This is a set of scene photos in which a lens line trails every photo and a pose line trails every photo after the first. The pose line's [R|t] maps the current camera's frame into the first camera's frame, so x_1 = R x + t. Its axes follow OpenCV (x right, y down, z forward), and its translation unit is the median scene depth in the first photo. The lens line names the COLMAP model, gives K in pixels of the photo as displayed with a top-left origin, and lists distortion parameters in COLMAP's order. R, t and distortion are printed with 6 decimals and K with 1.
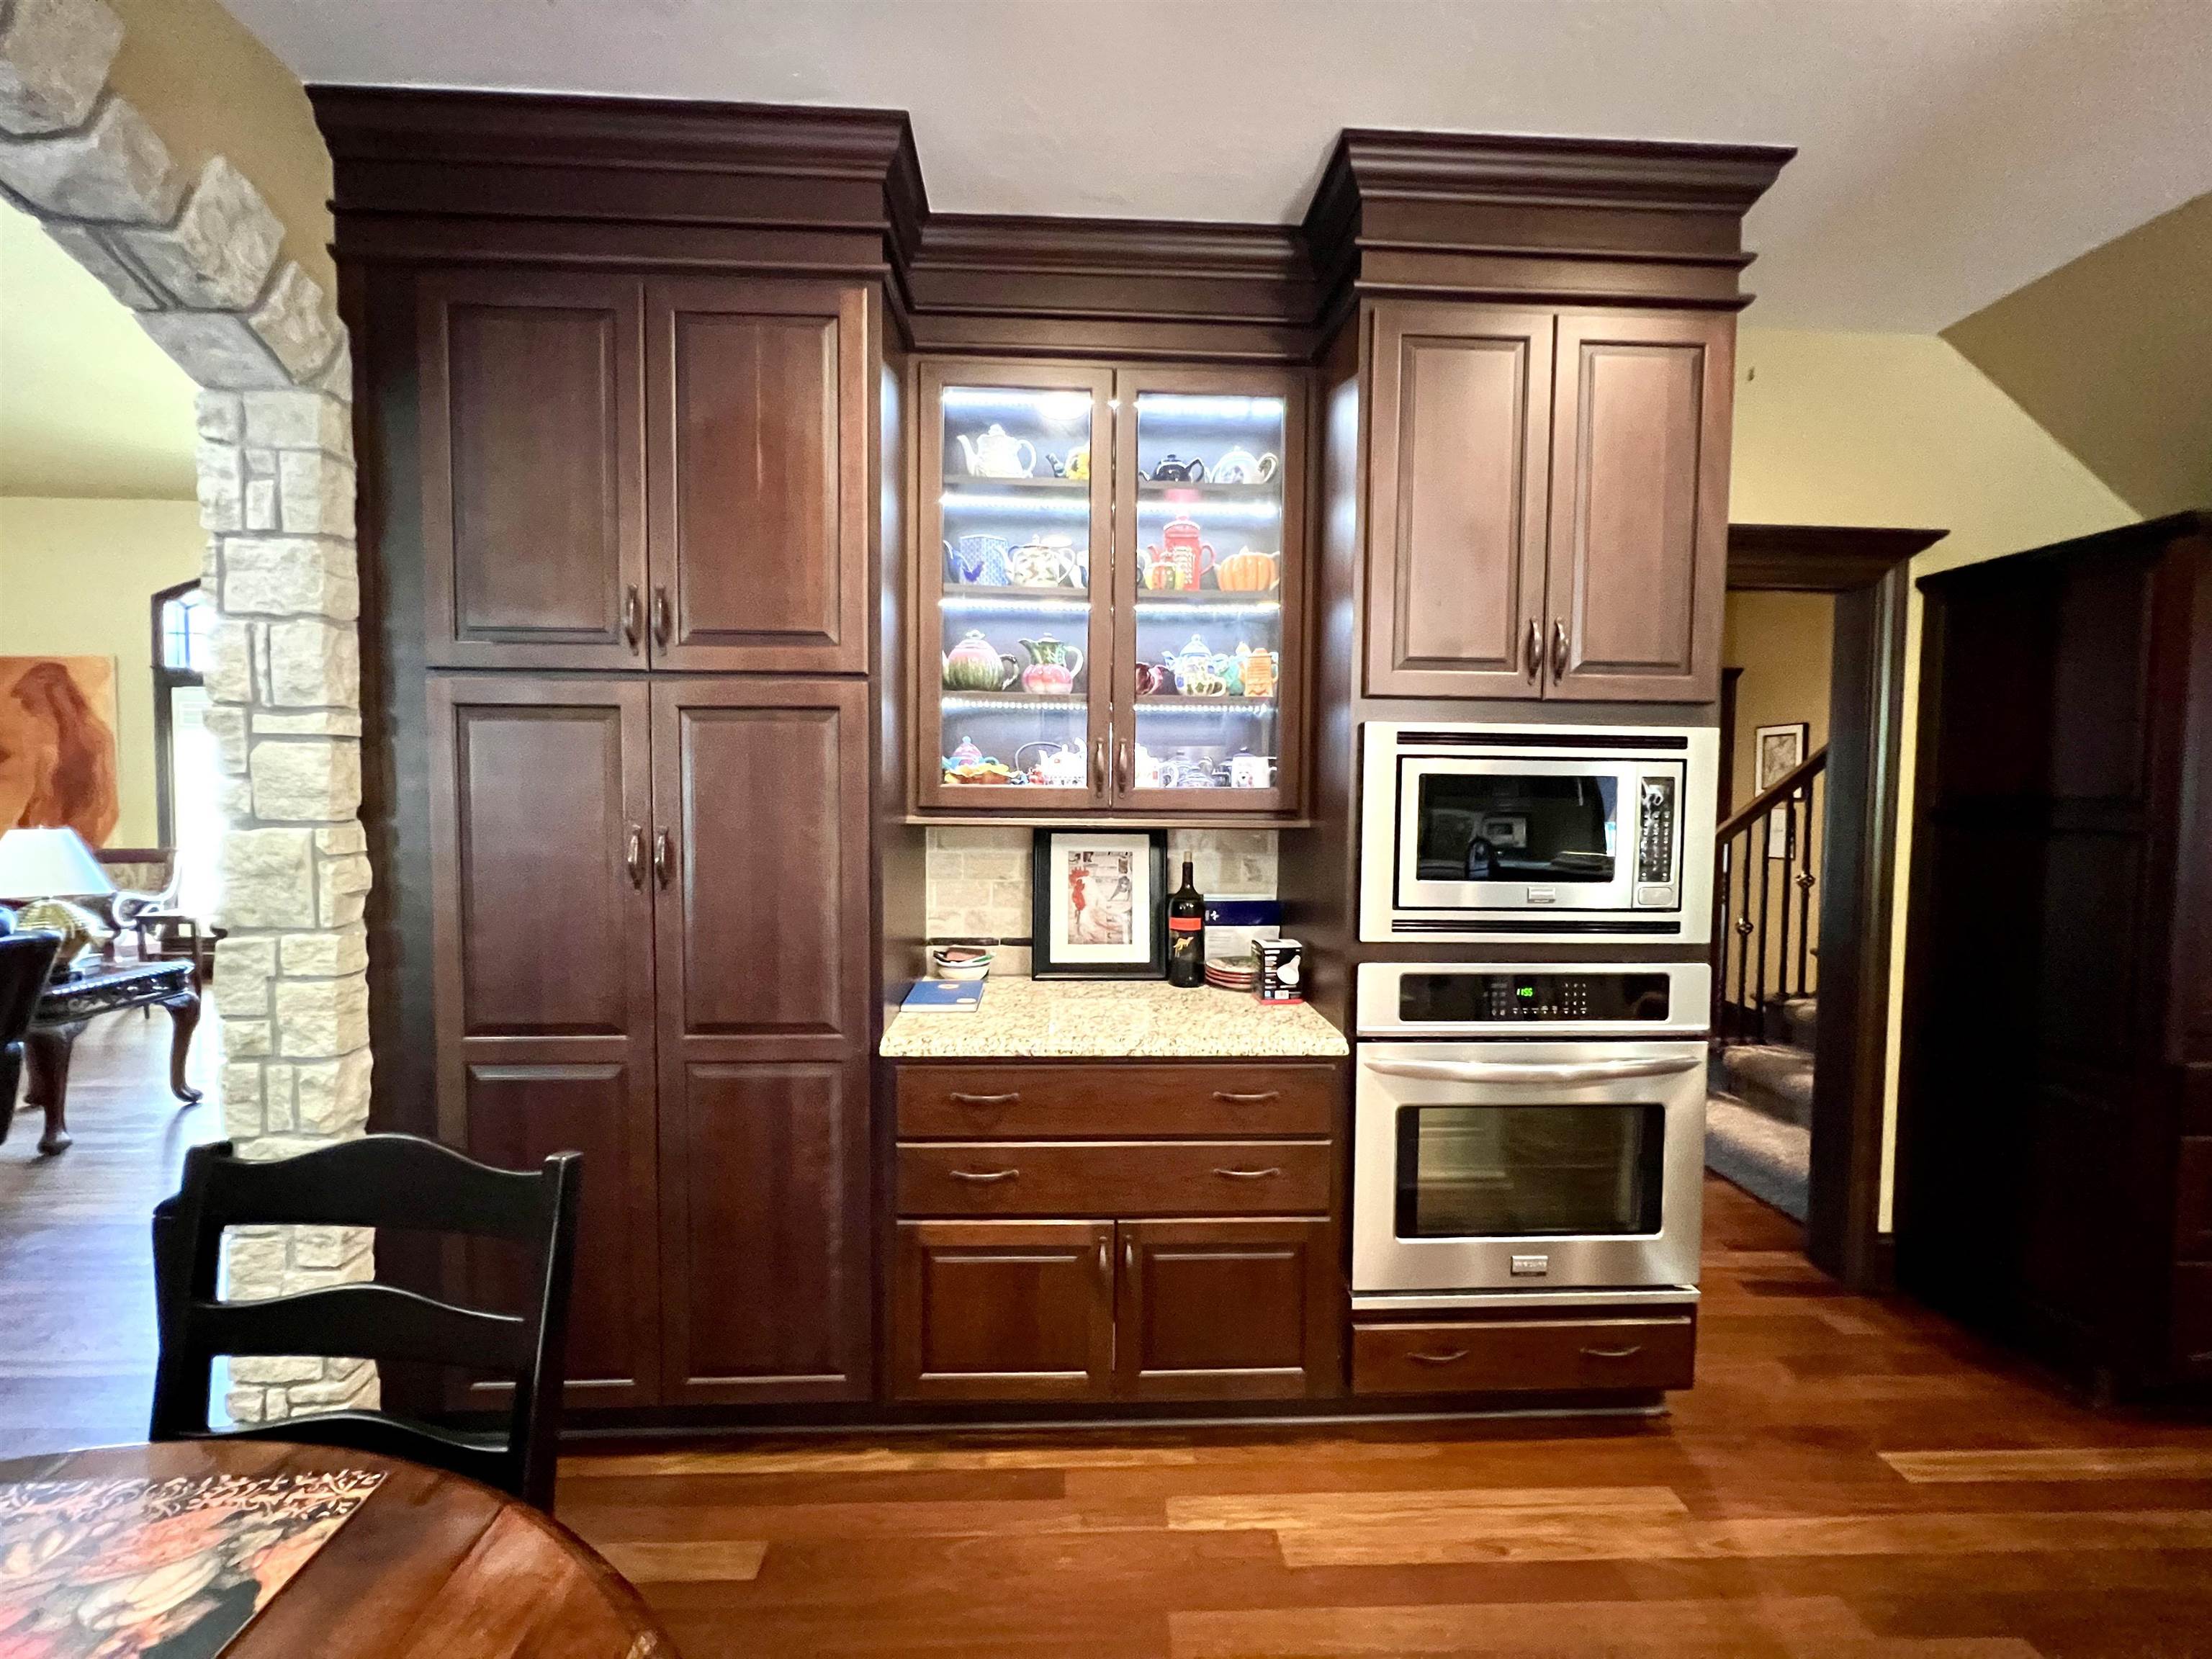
lens RADIAL K [[913.5, 0, 1110.6], [0, 913.5, 827.6], [0, 0, 1]] dist [0.001326, -0.002889]
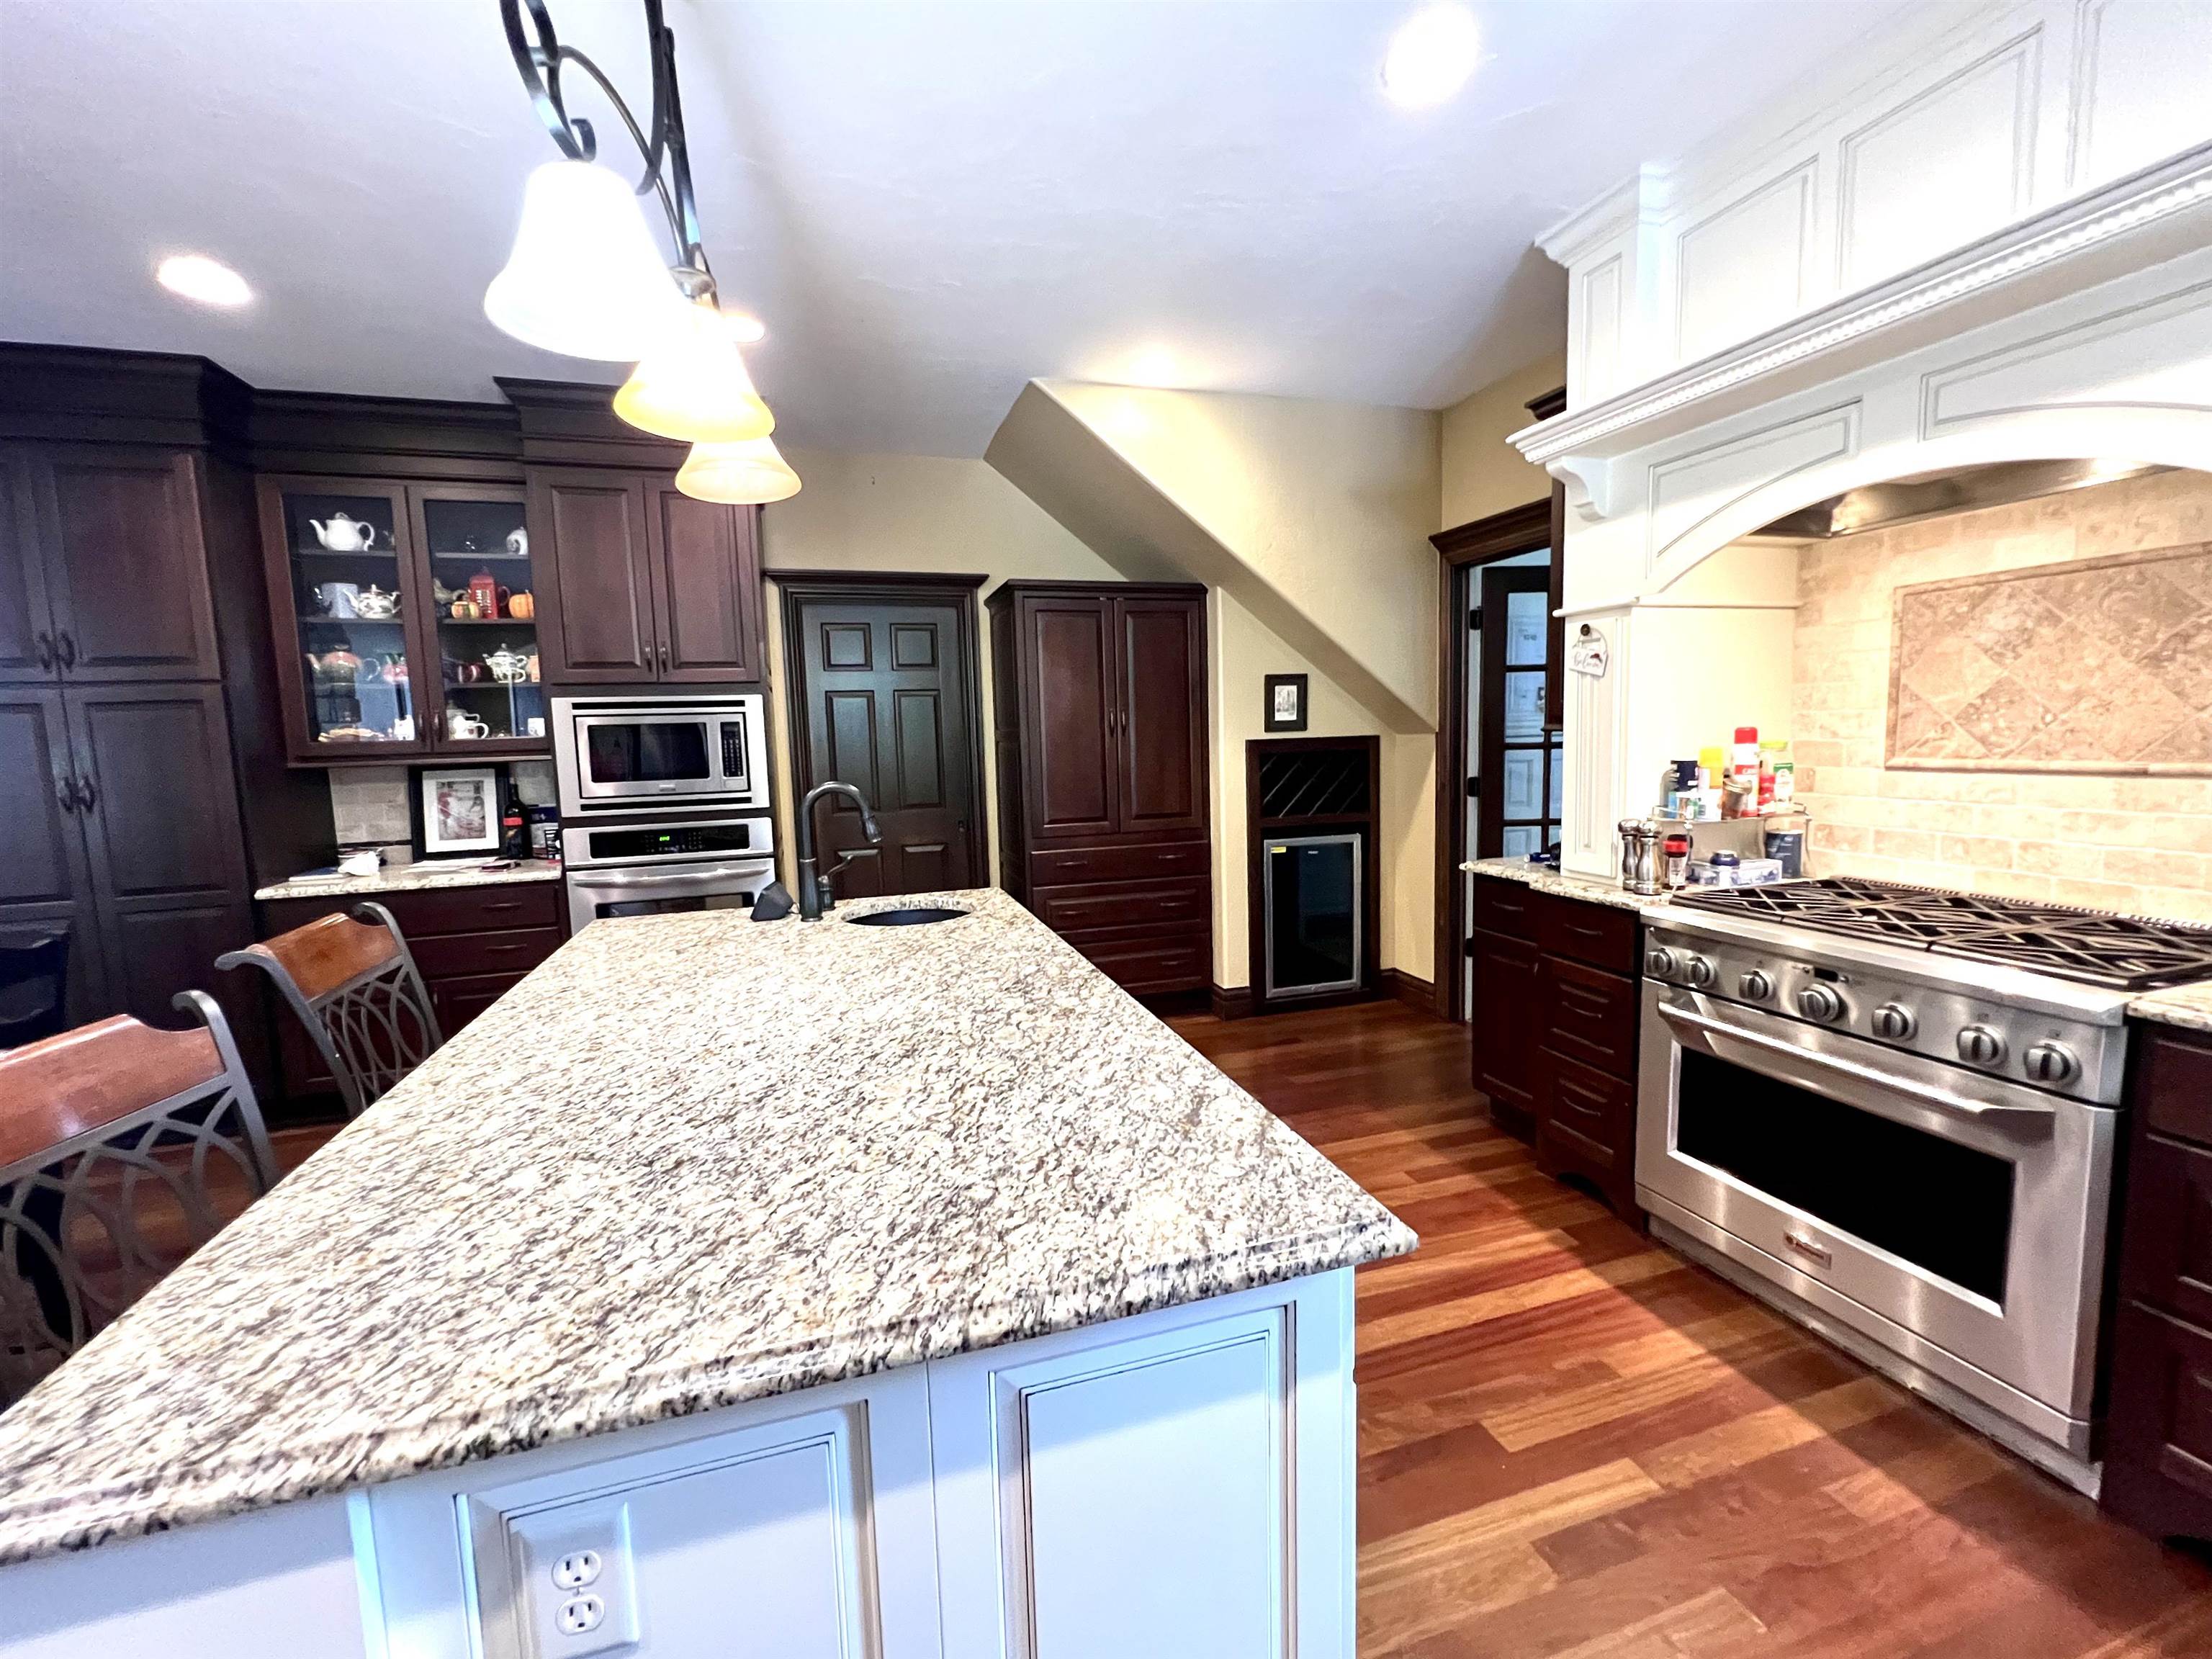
lens RADIAL K [[913.5, 0, 1110.6], [0, 913.5, 827.6], [0, 0, 1]] dist [0.001326, -0.002889]
pose [[0.966164, -0.067126, 0.249039, 0.866914], [0.054050, 0.996794, 0.058988, 0.094801], [-0.252200, -0.043532, 0.966696, -1.047323]]
